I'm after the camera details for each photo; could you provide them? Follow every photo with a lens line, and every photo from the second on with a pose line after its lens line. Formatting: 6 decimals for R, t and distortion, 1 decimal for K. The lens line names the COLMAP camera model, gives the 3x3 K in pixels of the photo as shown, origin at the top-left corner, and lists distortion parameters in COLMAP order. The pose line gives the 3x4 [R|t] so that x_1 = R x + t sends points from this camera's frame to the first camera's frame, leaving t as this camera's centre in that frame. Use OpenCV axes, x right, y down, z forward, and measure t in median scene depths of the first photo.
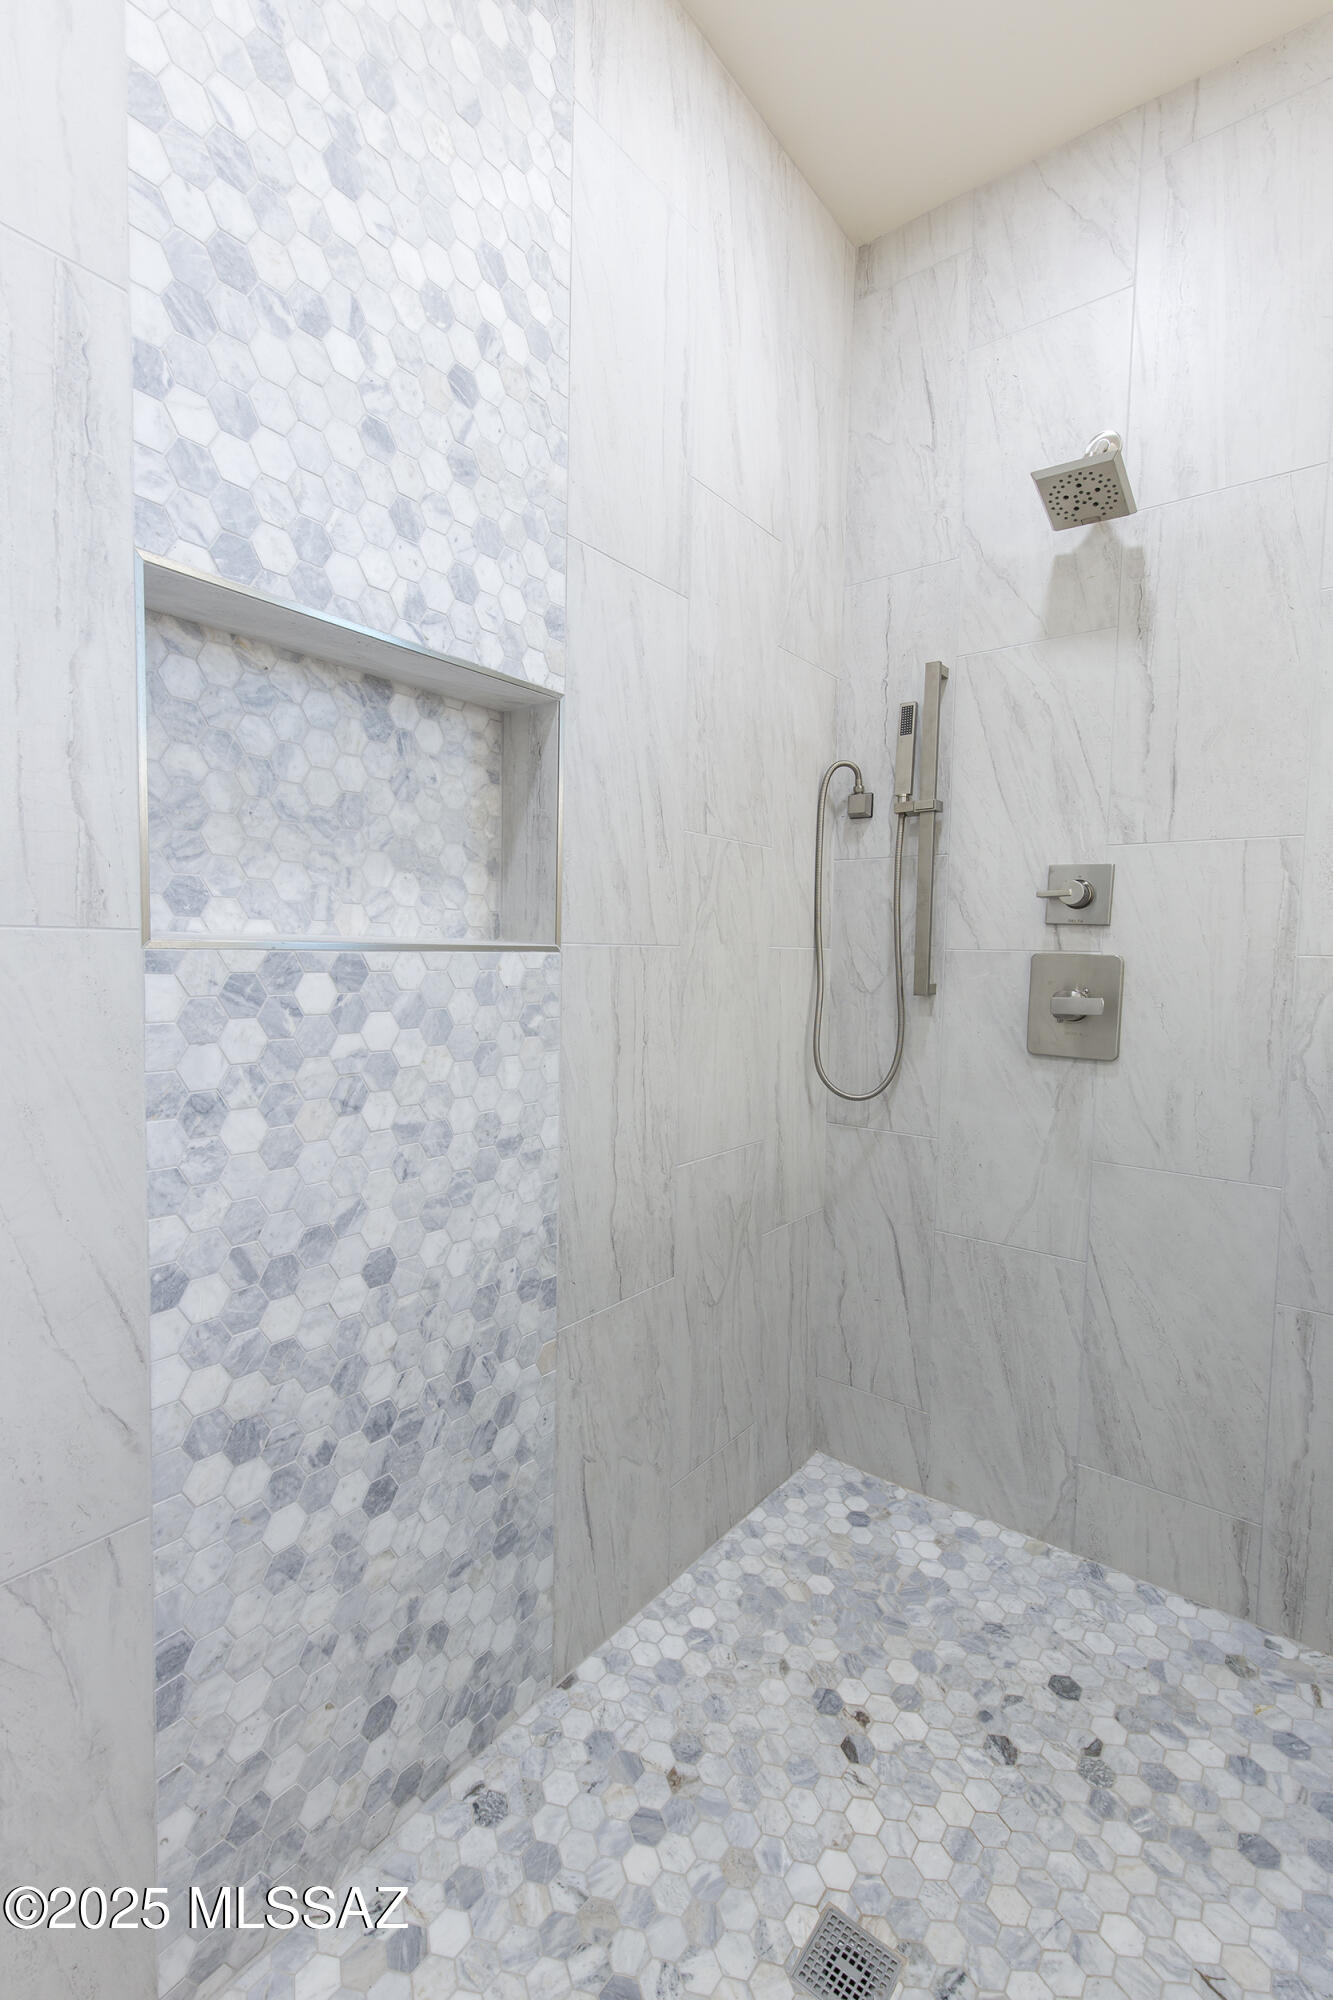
lens RADIAL K [[913.7, 0, 667.3], [0, 913.7, 1011.0], [0, 0, 1]] dist [0.001574, 0.001295]
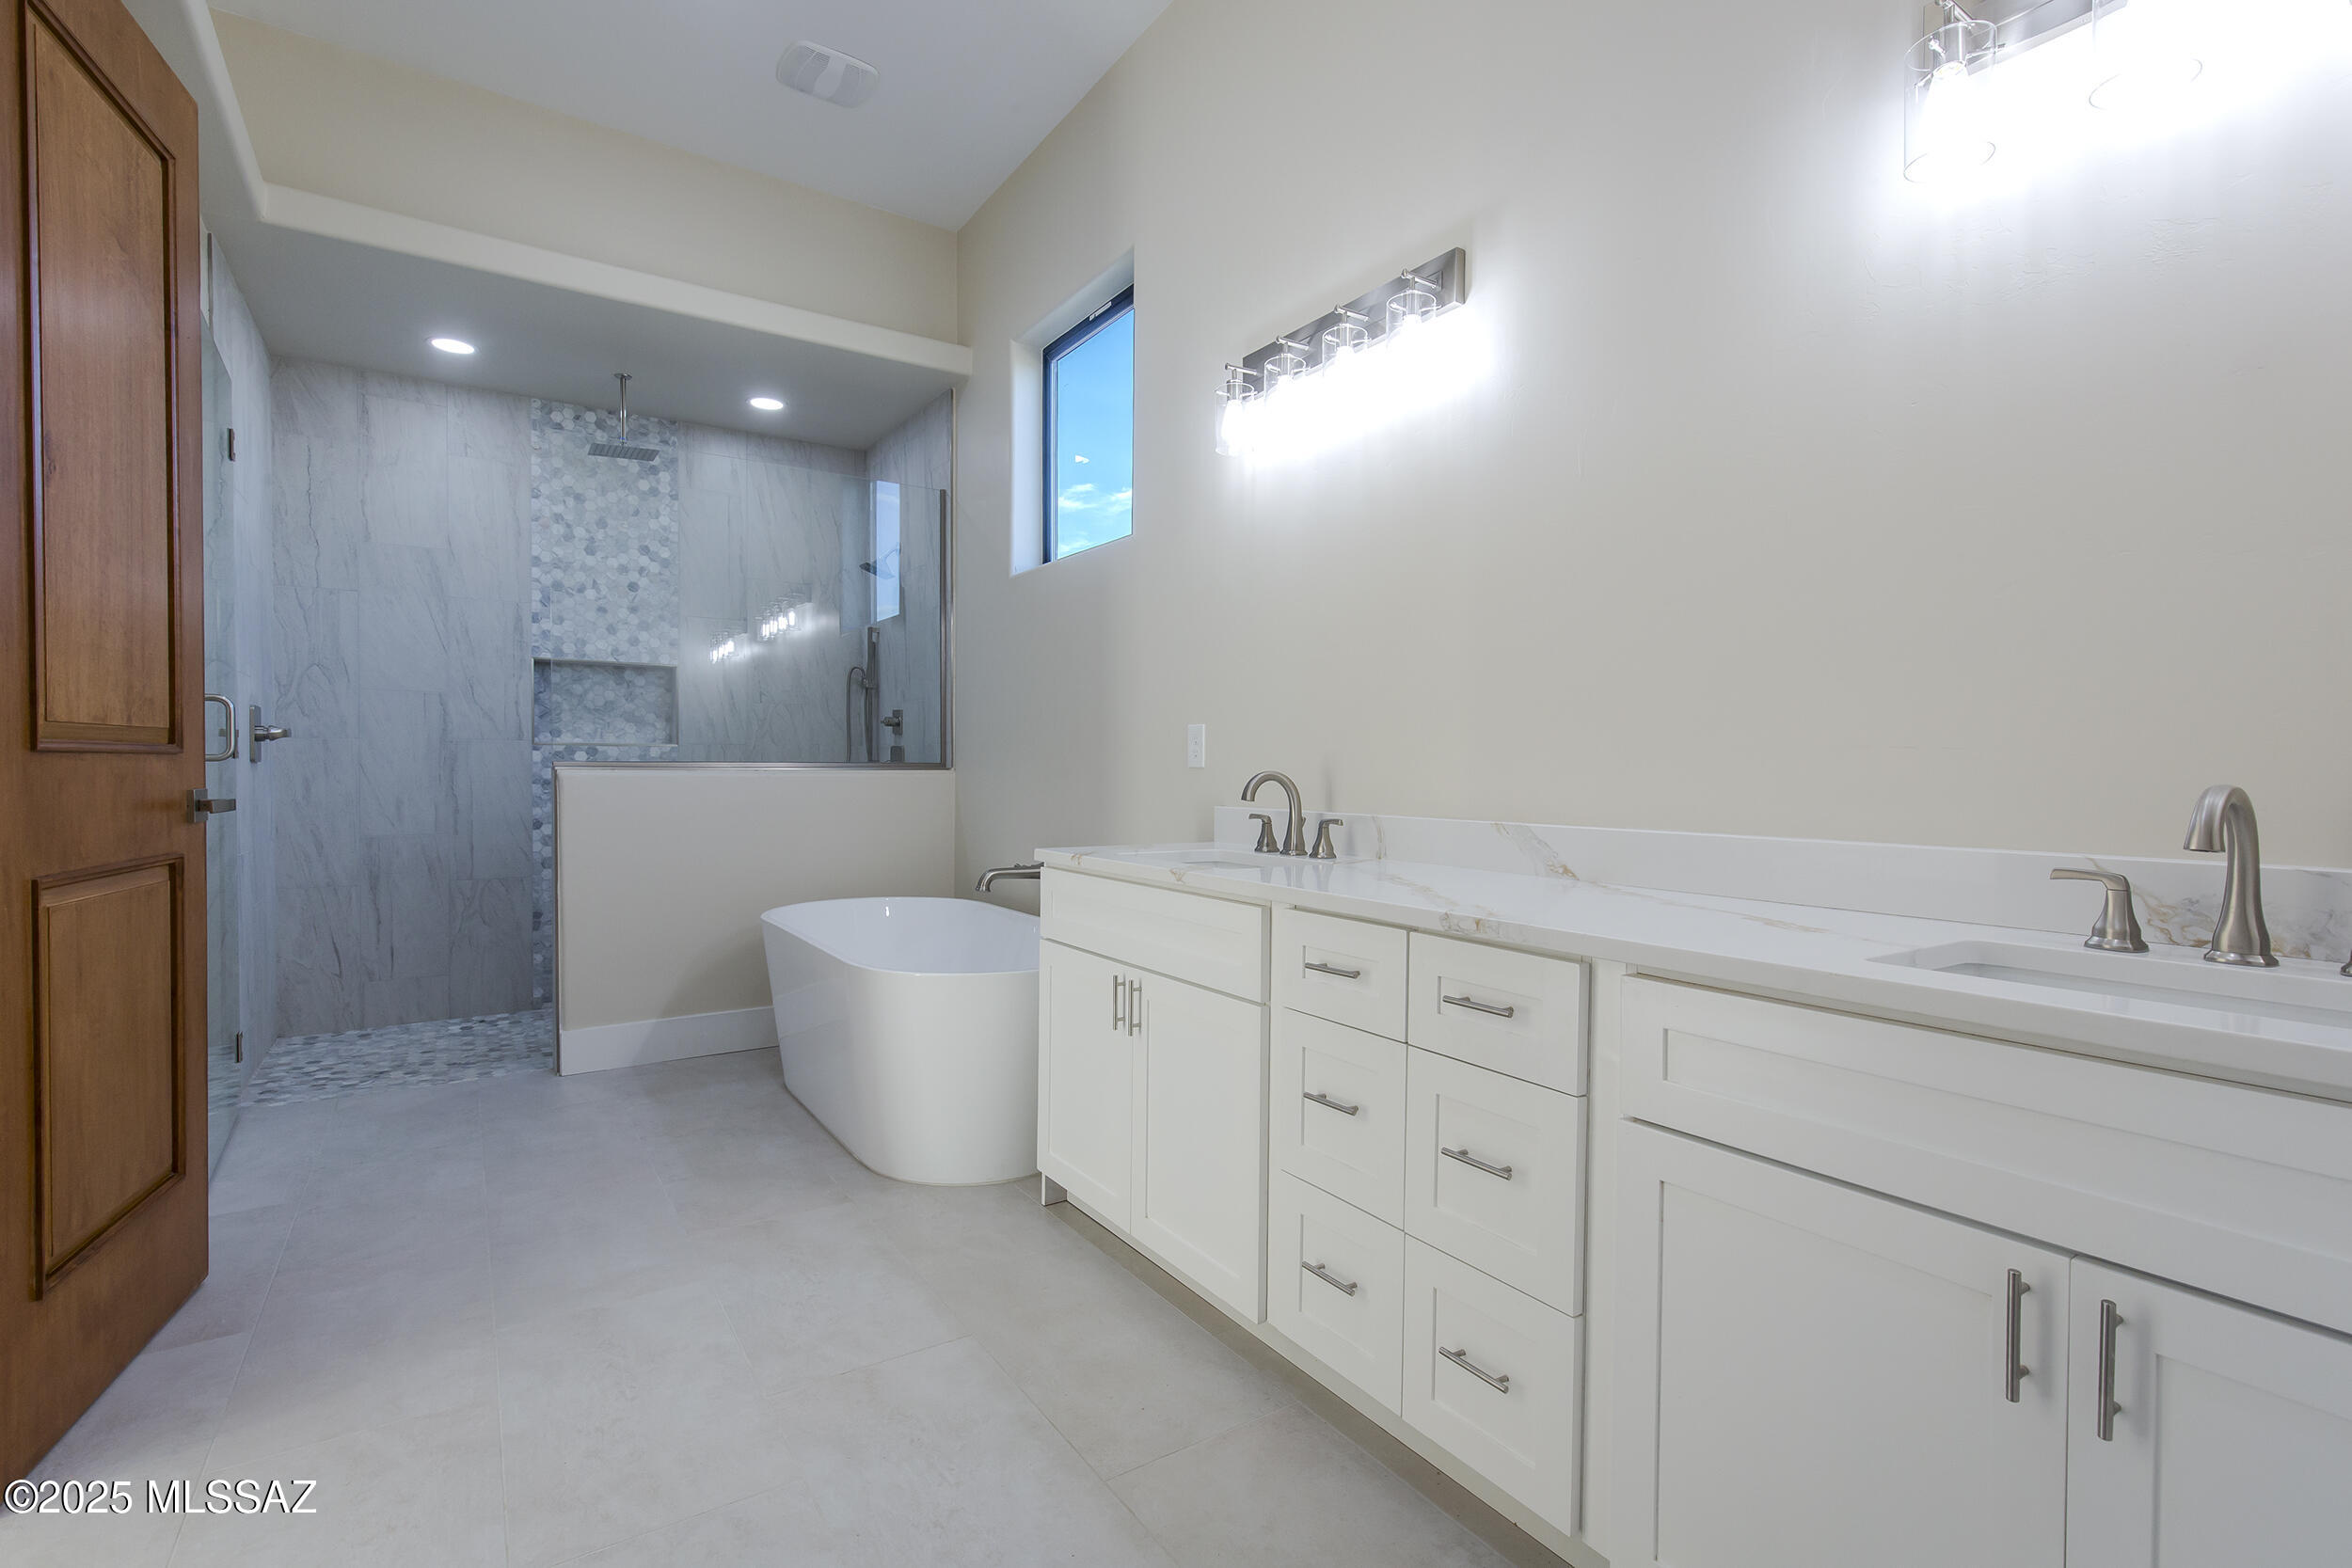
lens RADIAL K [[1074.4, 0, 1160.4], [0, 1074.4, 790.1], [0, 0, 1]] dist [0.001574, 0.001295]
pose [[0.945316, -0.003755, -0.326135, 3.422238], [-0.011423, 0.998939, -0.044609, 0.297912], [0.325956, 0.045895, 0.944270, -2.493856]]
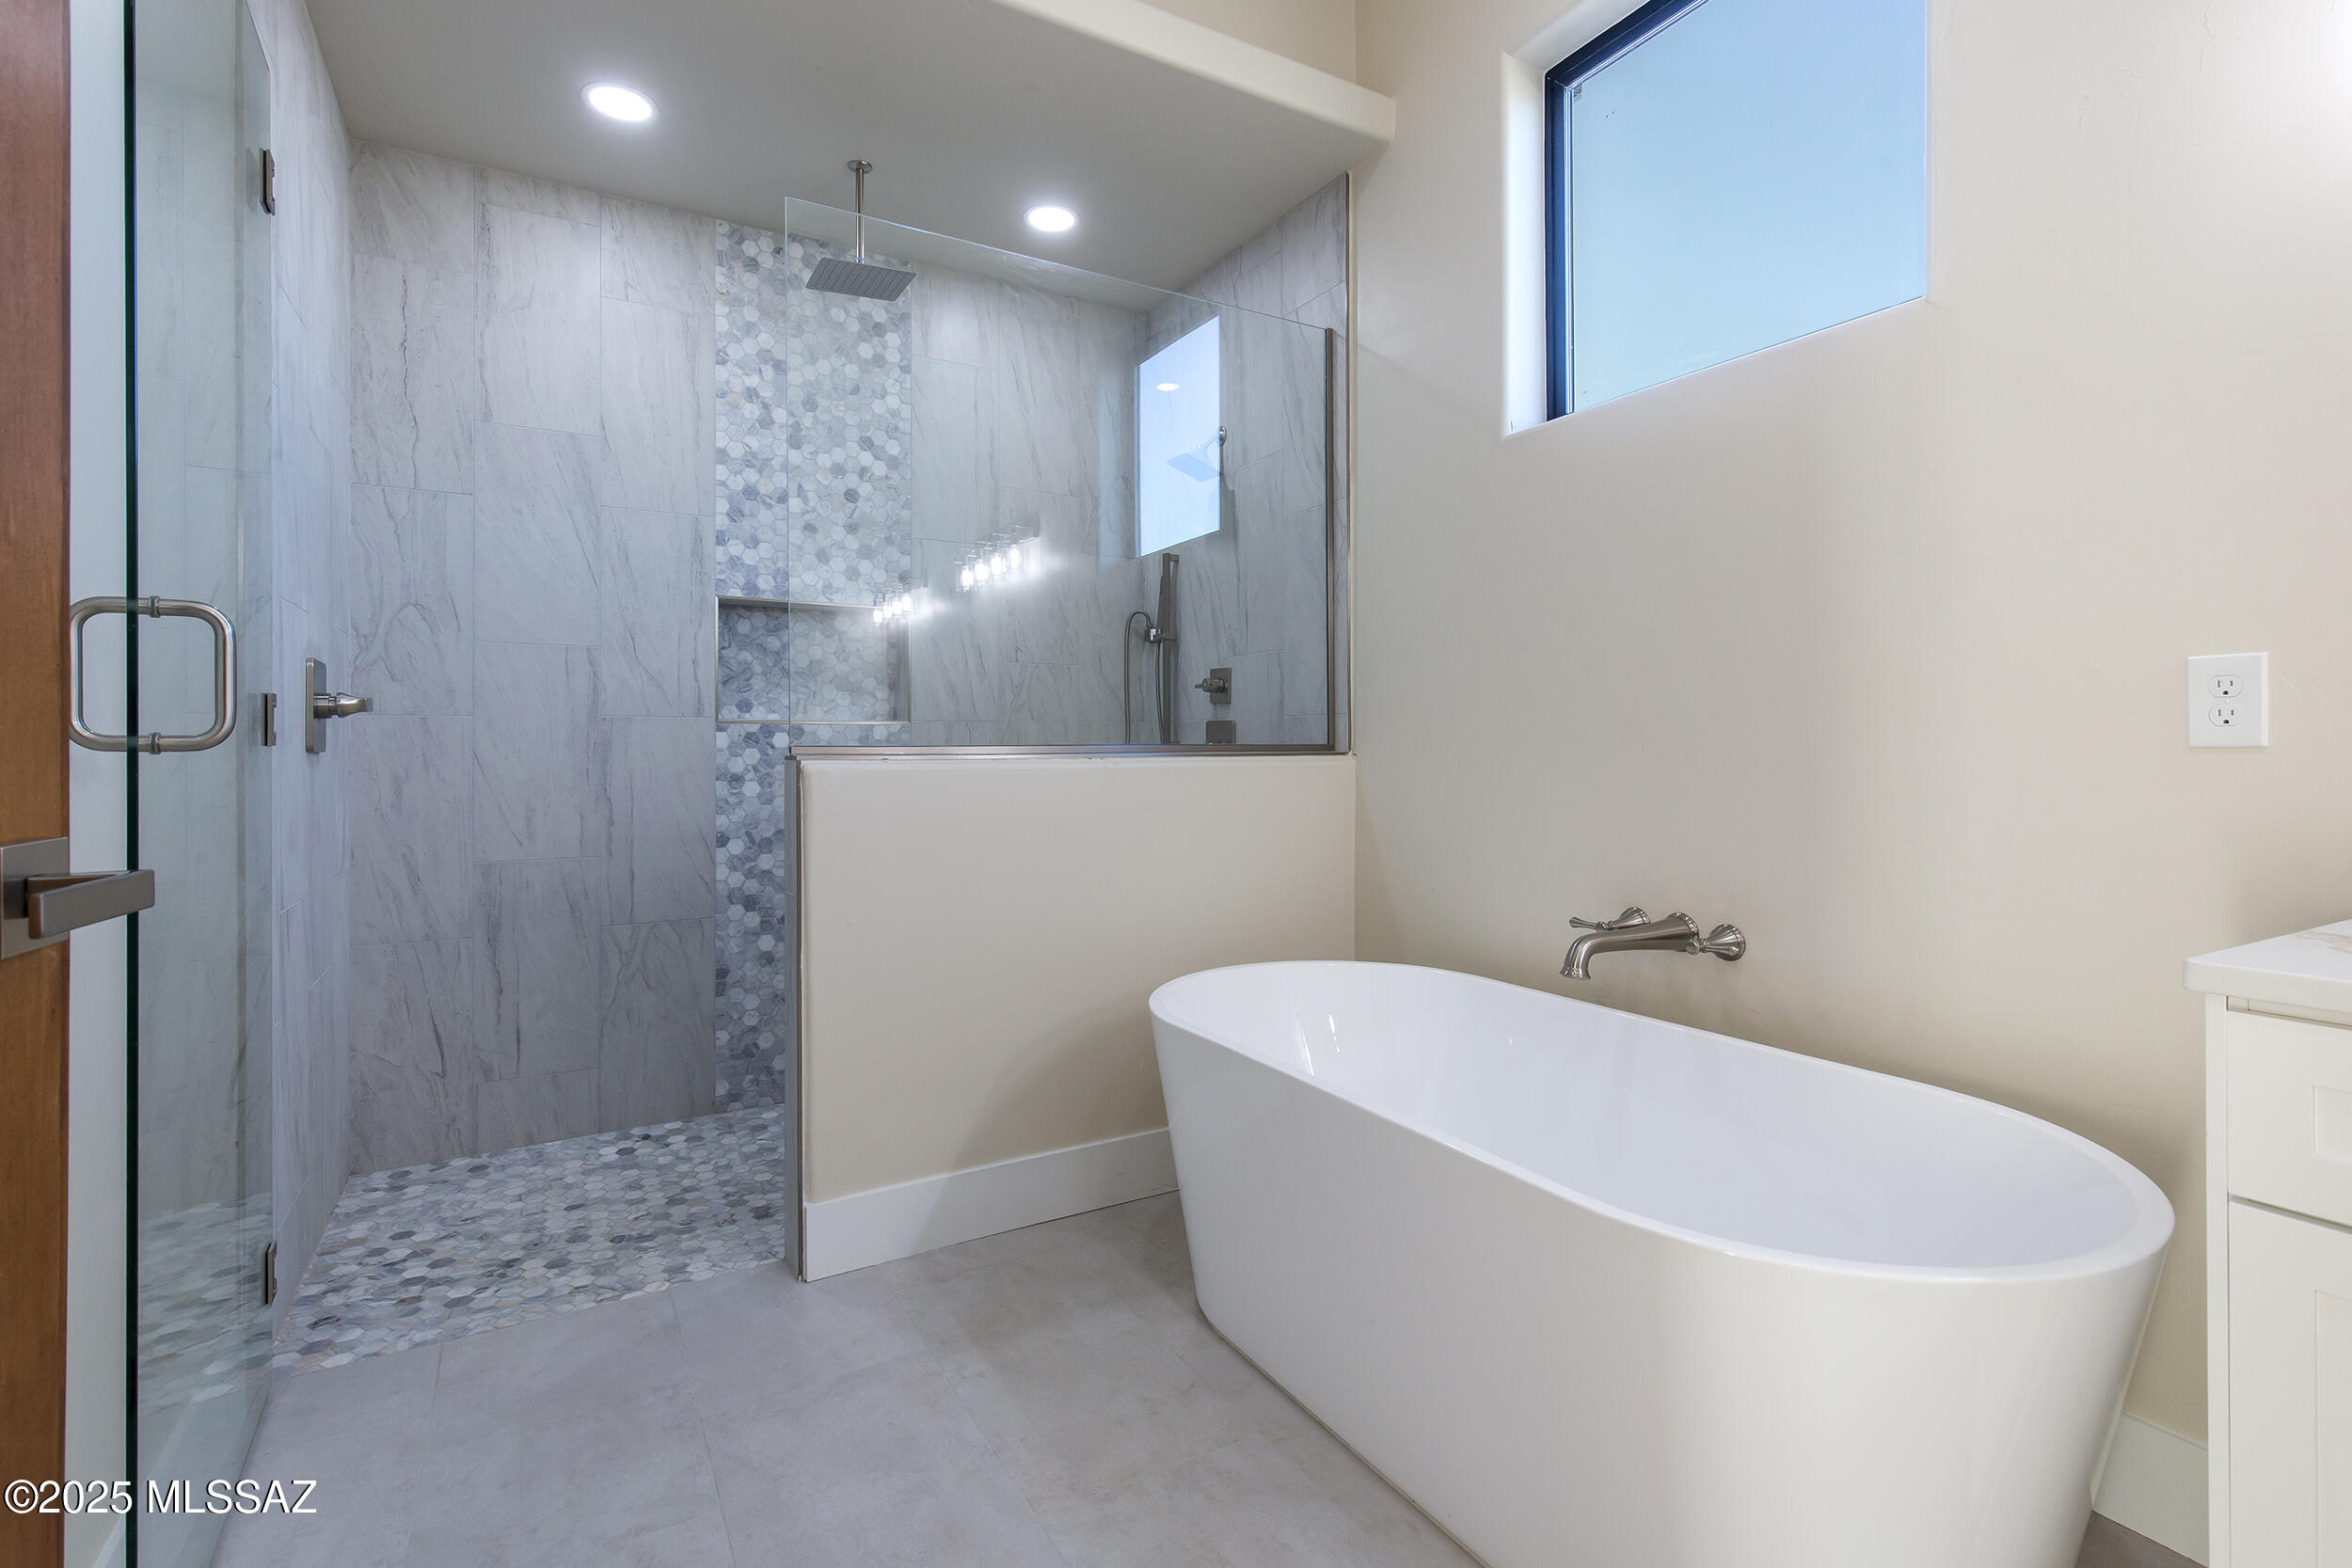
lens RADIAL K [[1074.4, 0, 1169.6], [0, 1074.4, 748.2], [0, 0, 1]] dist [0.001574, 0.001295]
pose [[0.926708, -0.019787, -0.375261, 1.837552], [-0.005852, 0.997732, -0.067061, 0.207564], [0.375737, 0.064342, 0.924490, -1.467045]]
